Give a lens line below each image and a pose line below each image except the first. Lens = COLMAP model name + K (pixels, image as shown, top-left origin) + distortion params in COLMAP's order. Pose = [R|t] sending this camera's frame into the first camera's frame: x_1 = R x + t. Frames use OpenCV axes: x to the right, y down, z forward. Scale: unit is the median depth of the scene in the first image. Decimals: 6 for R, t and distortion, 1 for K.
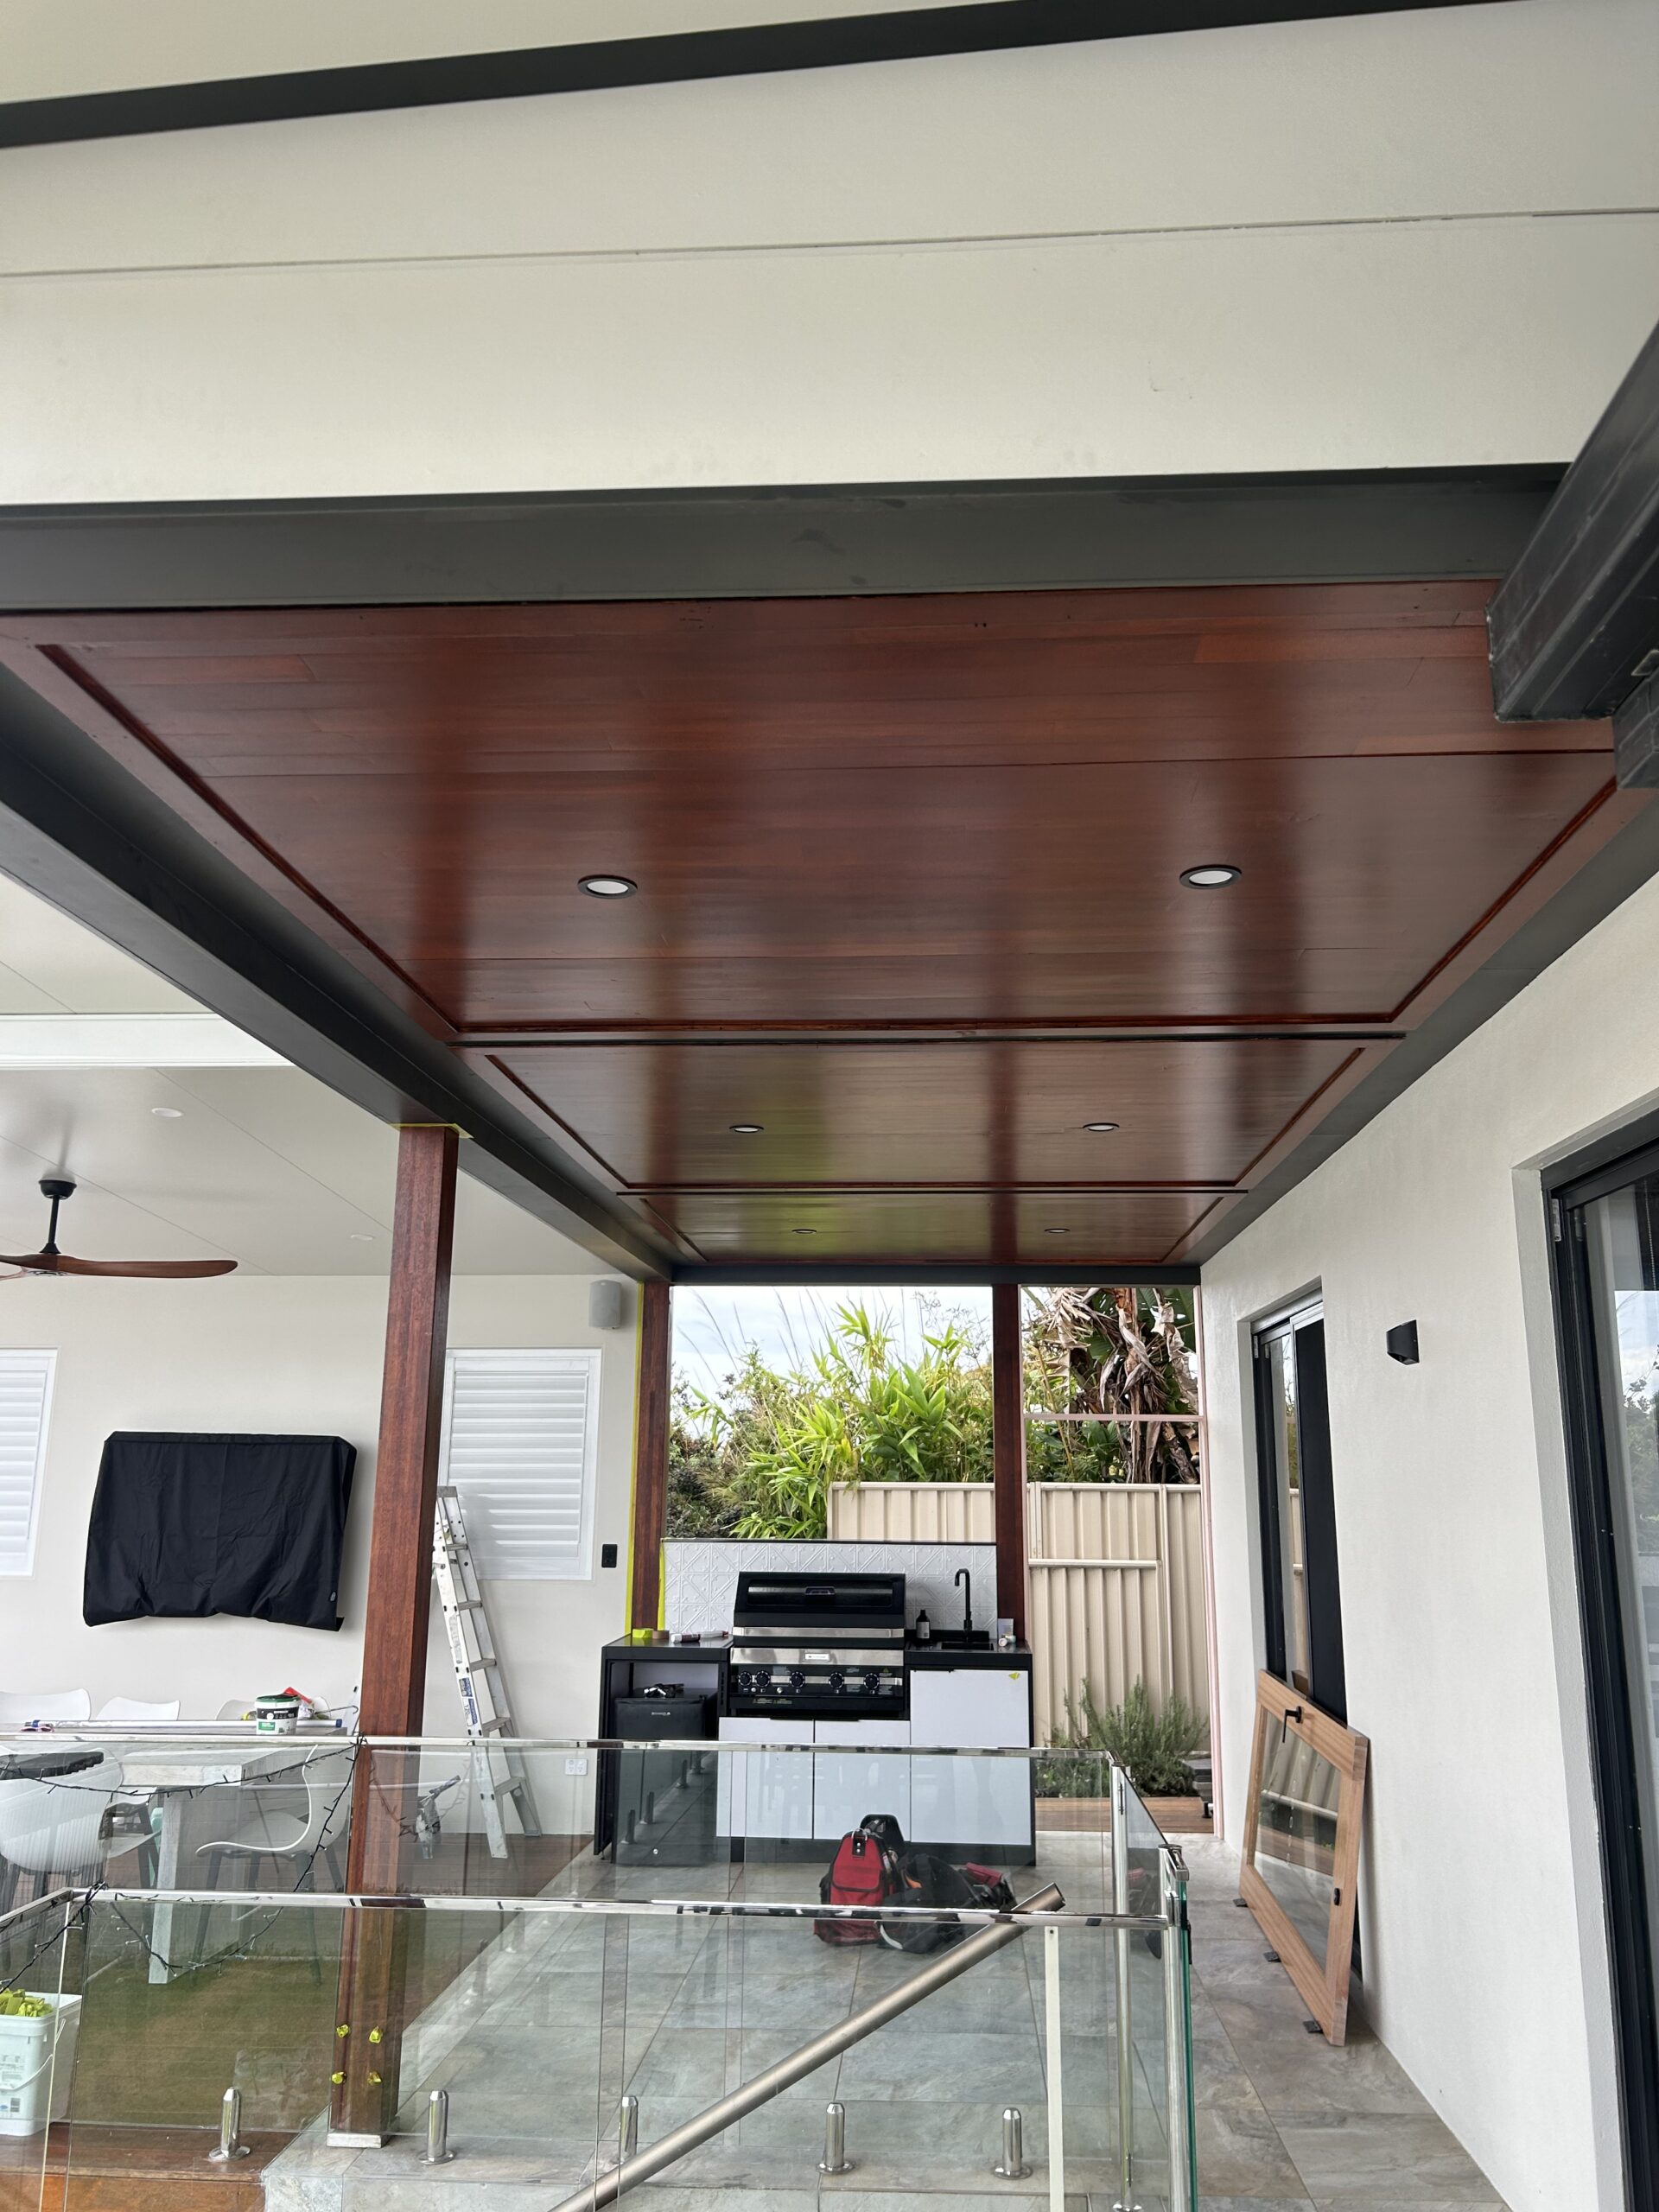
lens RADIAL K [[1682.9, 0, 845.0], [0, 1682.9, 1104.0], [0, 0, 1]] dist [0.005519, -0.005879]
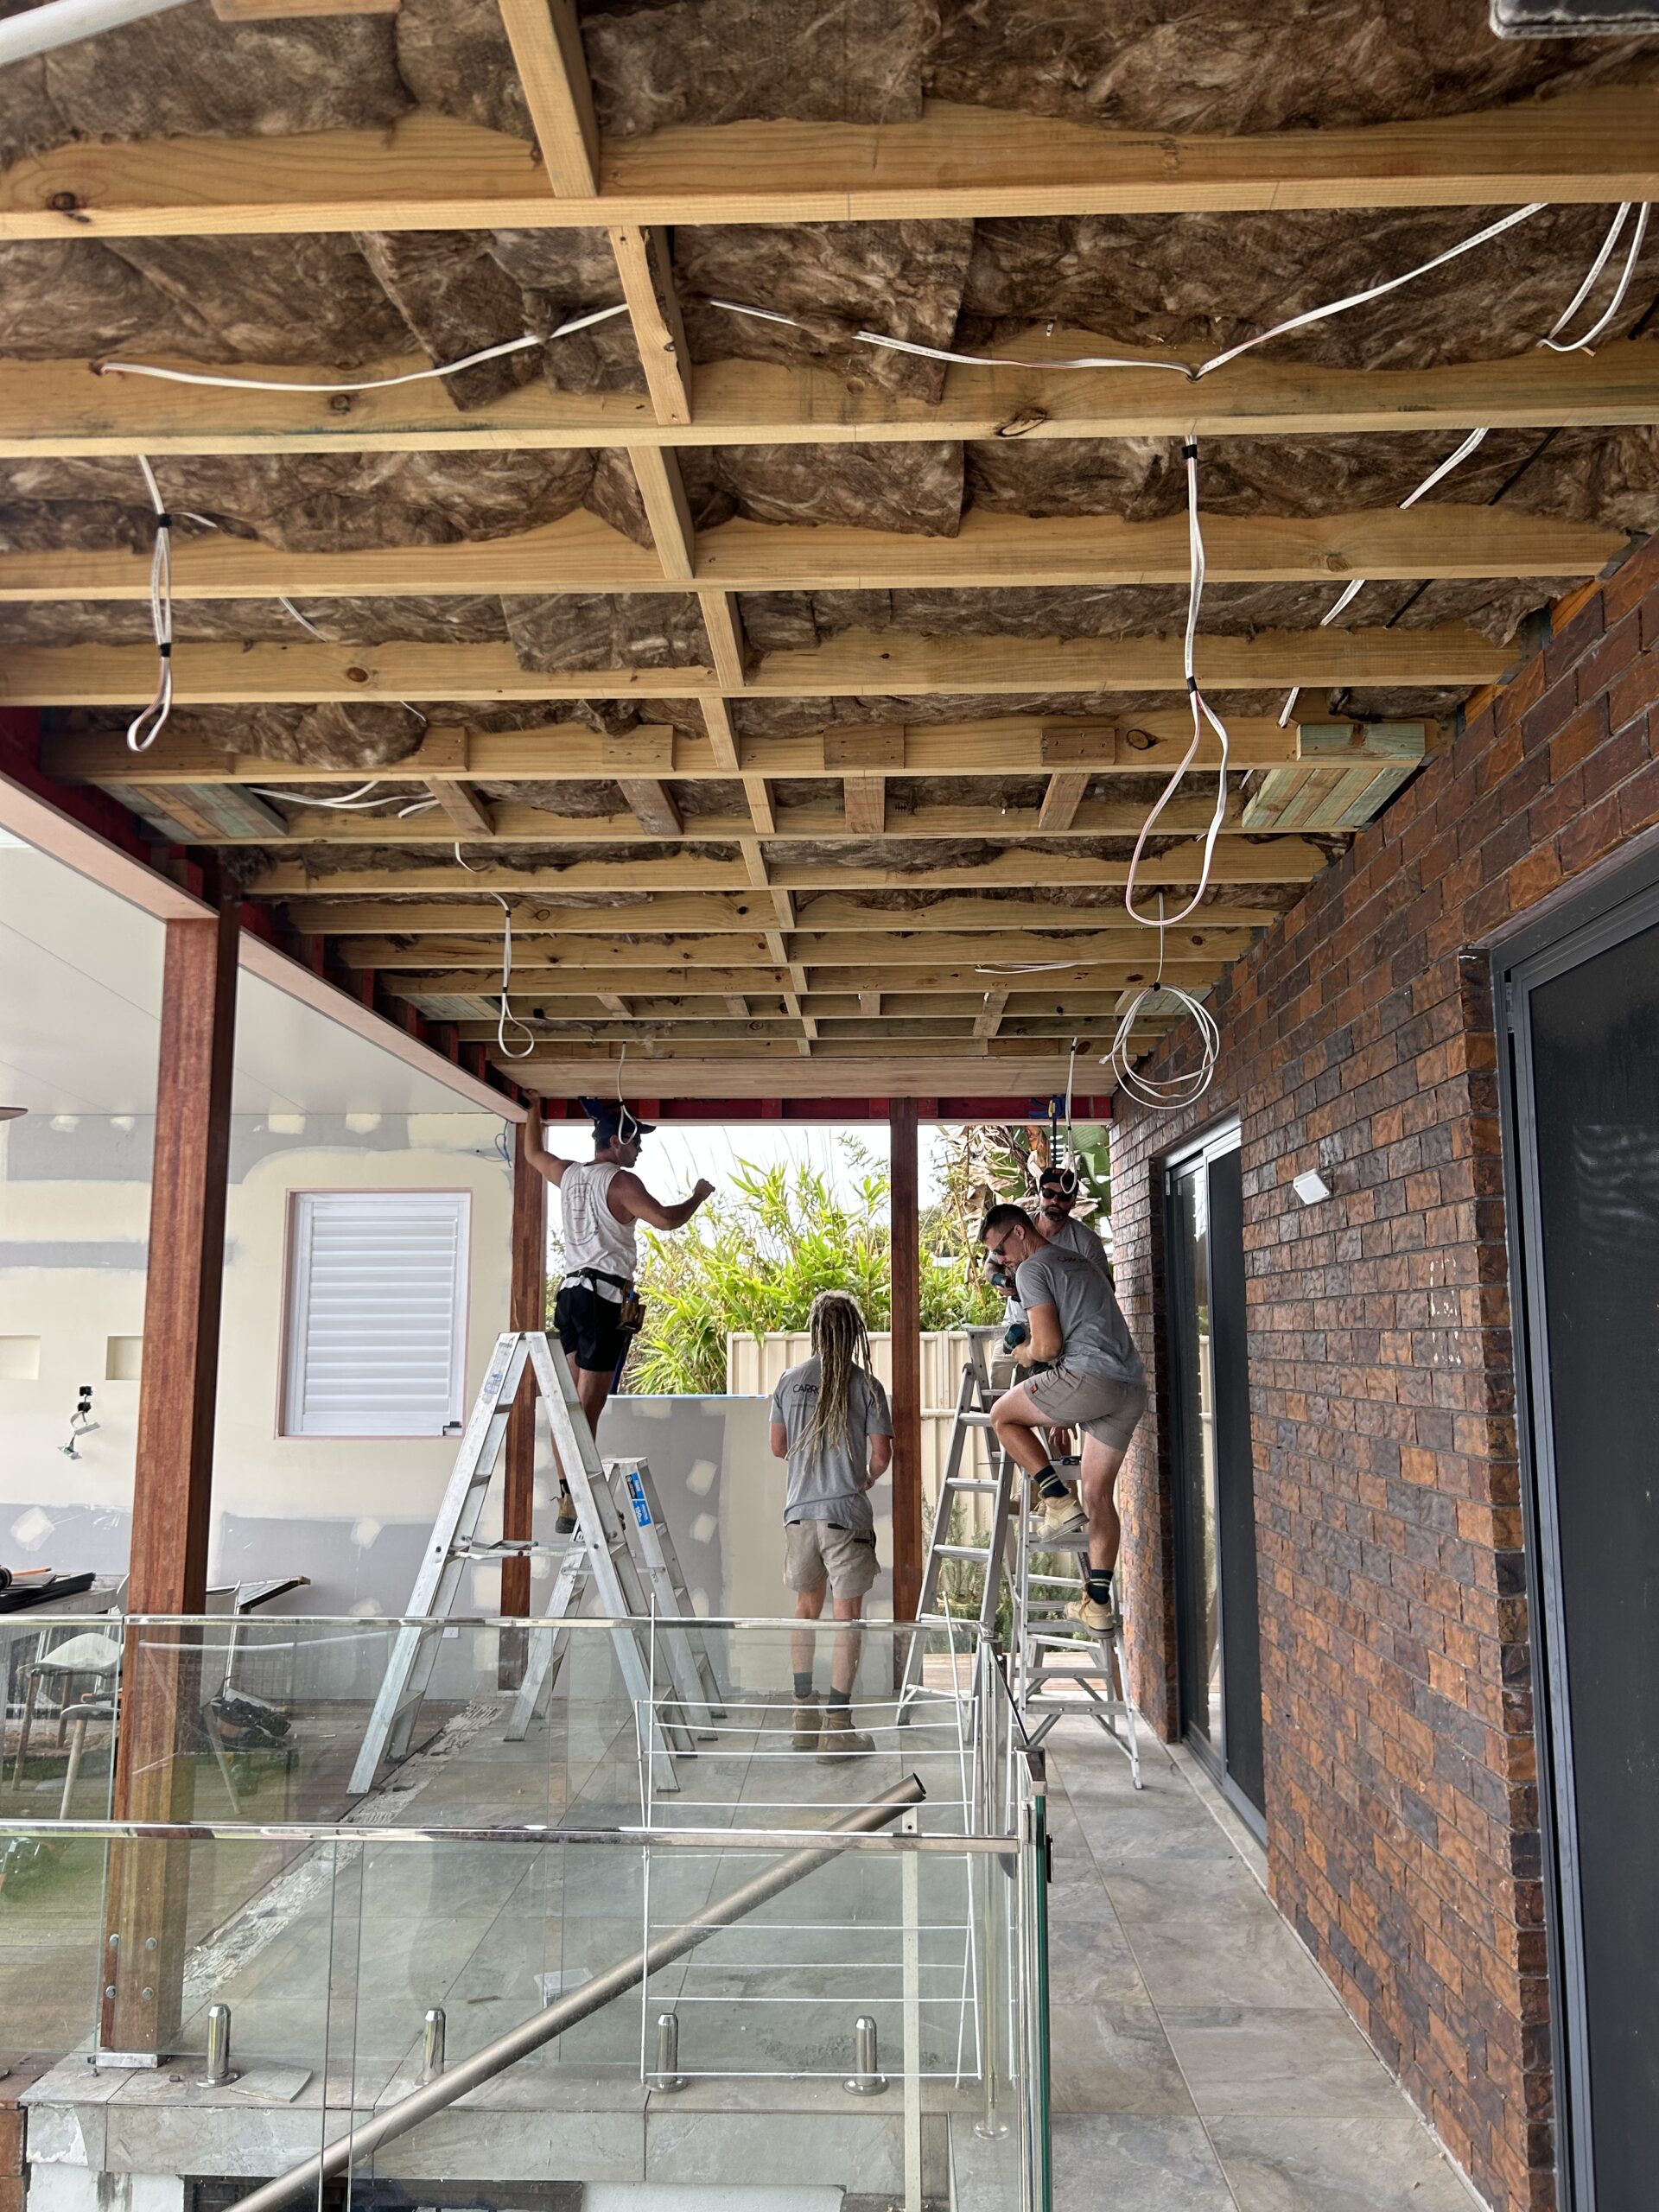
lens RADIAL K [[1682.9, 0, 818.9], [0, 1682.9, 1104.3], [0, 0, 1]] dist [0.005519, -0.005879]
pose [[0.999658, -0.004202, 0.025798, 0.051369], [0.002067, 0.996612, 0.082219, 0.043316], [-0.026056, -0.082138, 0.996280, 0.151630]]
